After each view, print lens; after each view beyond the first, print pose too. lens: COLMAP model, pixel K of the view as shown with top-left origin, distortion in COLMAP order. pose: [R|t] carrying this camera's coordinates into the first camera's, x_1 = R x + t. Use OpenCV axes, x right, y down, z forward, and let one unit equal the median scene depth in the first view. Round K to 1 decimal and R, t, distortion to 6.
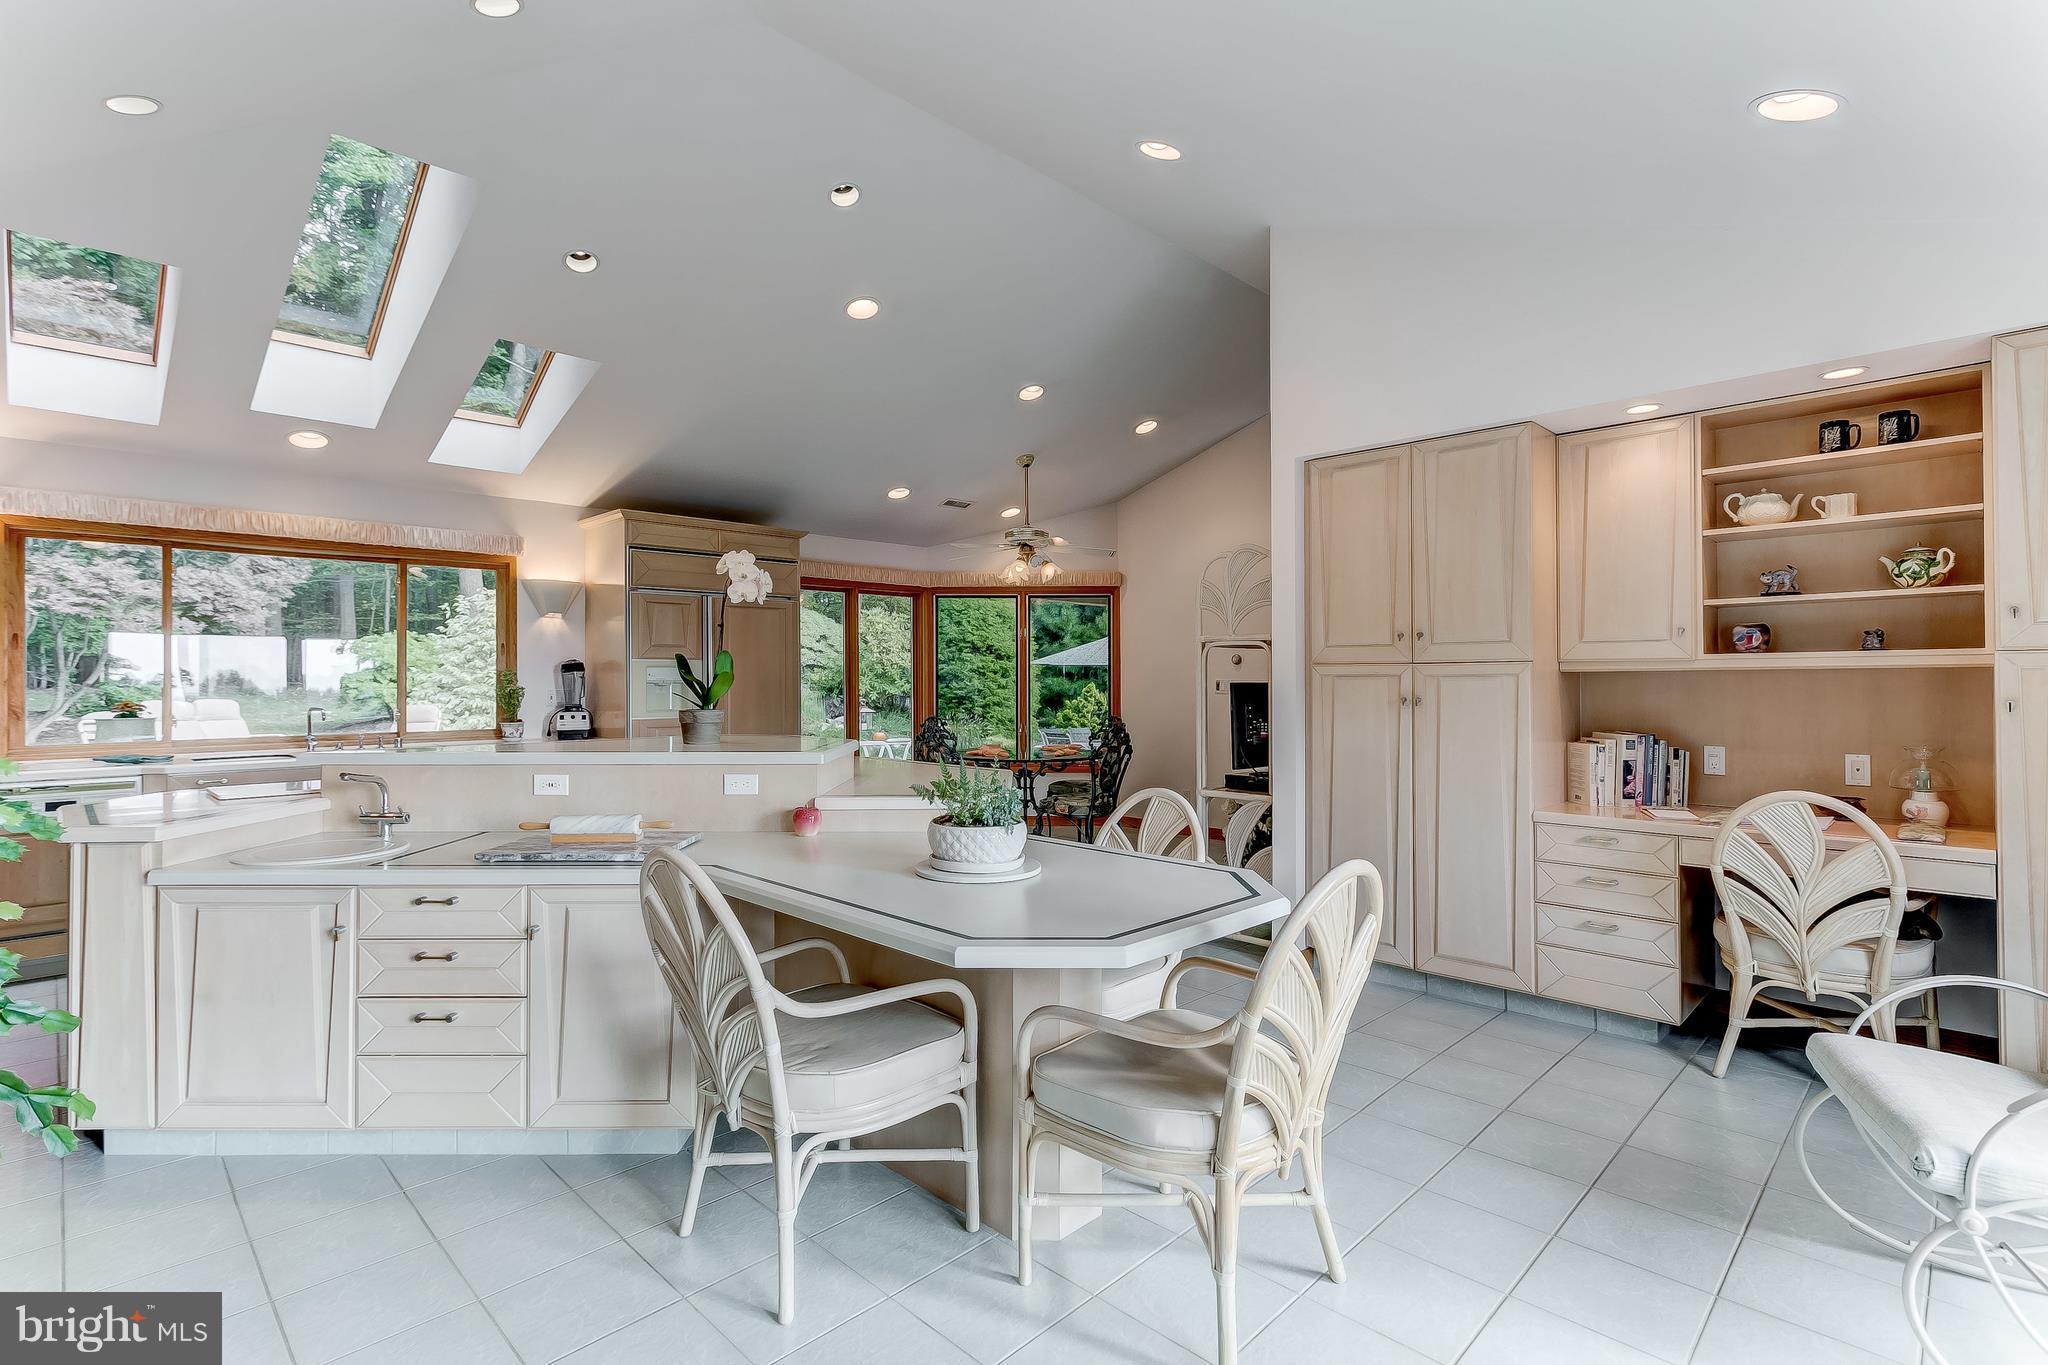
lens RADIAL K [[972.7, 0, 1023.3], [0, 972.7, 679.7], [0, 0, 1]] dist [0.002298, 0.000403]
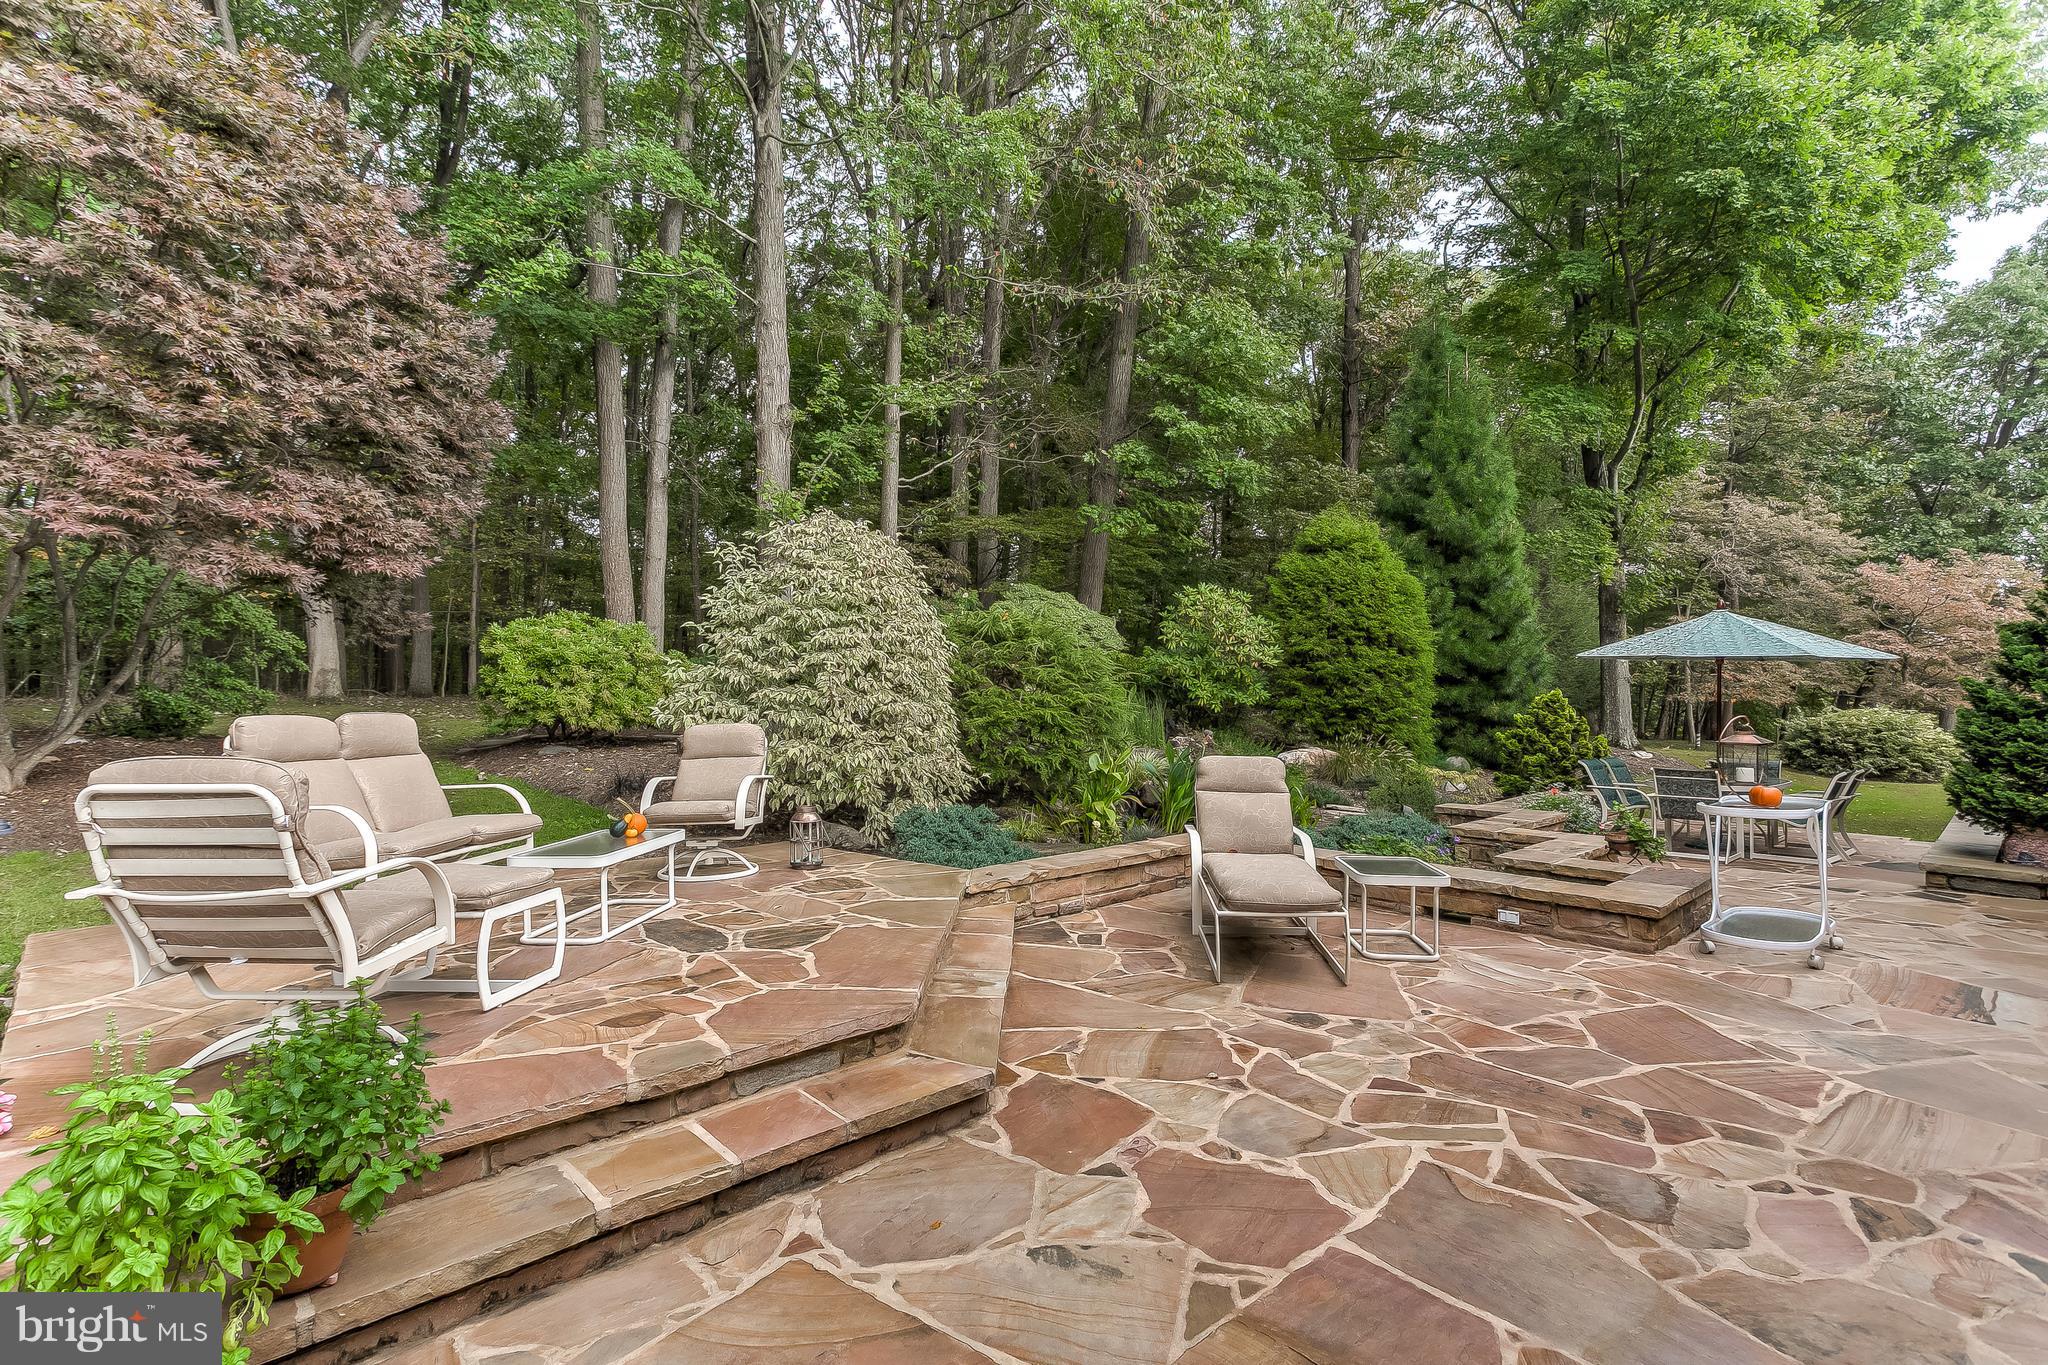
lens RADIAL K [[972.7, 0, 1021.2], [0, 972.7, 688.3], [0, 0, 1]] dist [0.002298, 0.000403]
pose [[0.999900, 0.000742, -0.014091, -0.416674], [-0.000778, 0.999997, -0.002518, 0.007731], [0.014089, 0.002529, 0.999898, 0.431742]]
